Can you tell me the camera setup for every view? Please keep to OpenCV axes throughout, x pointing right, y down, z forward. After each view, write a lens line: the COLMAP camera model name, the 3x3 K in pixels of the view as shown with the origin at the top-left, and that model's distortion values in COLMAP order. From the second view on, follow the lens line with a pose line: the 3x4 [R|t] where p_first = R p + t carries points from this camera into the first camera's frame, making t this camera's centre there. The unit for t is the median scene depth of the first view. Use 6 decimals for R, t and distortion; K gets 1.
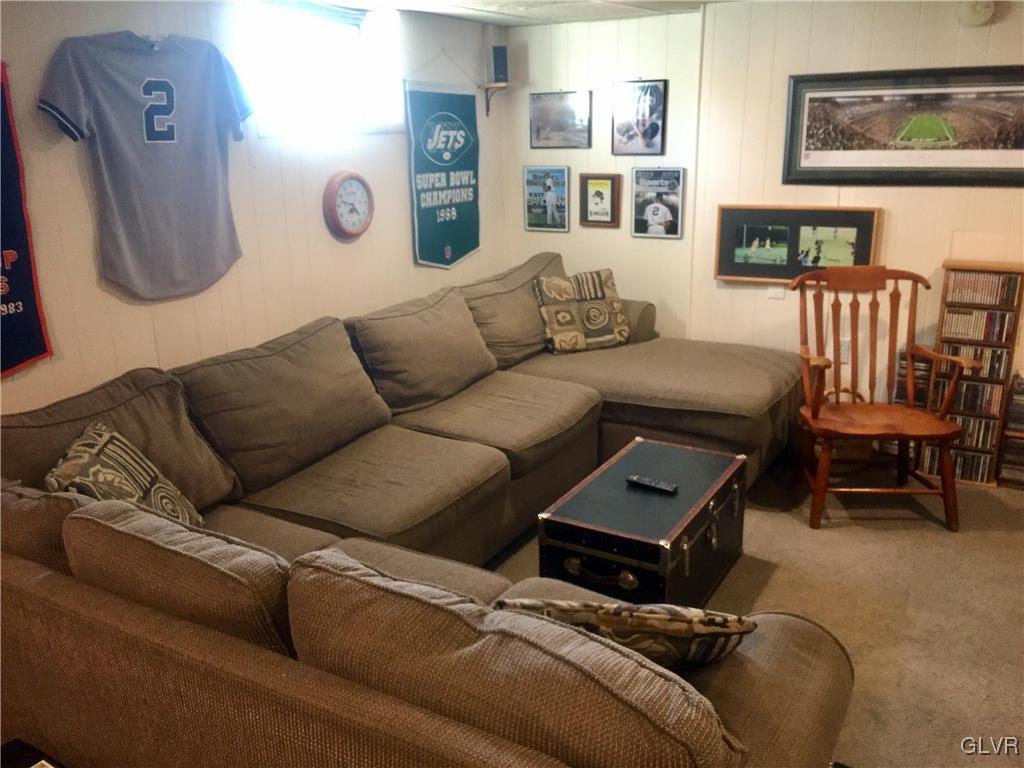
lens RADIAL K [[875.1, 0, 509.4], [0, 875.1, 385.0], [0, 0, 1]] dist [0.065413, -0.078333]
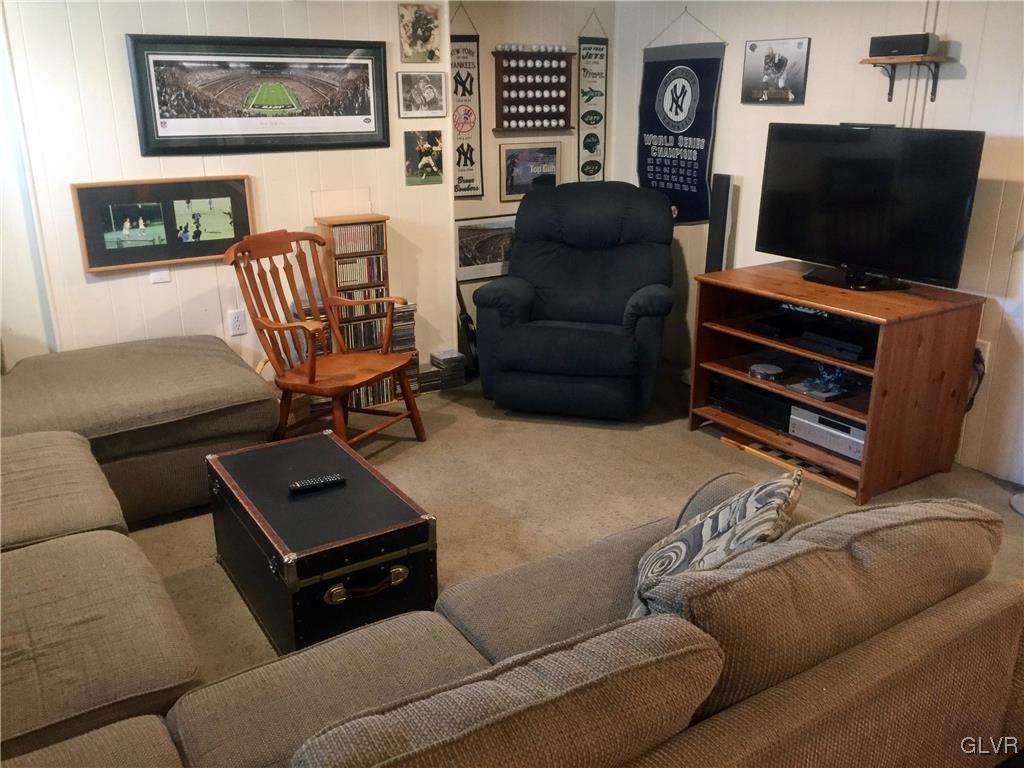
lens RADIAL K [[875.1, 0, 508.7], [0, 875.1, 385.4], [0, 0, 1]] dist [0.065413, -0.078333]
pose [[0.458521, -0.269745, 0.846756, -0.369359], [0.250391, 0.953432, 0.168141, -0.065968], [-0.852680, 0.134924, 0.504710, 0.269216]]
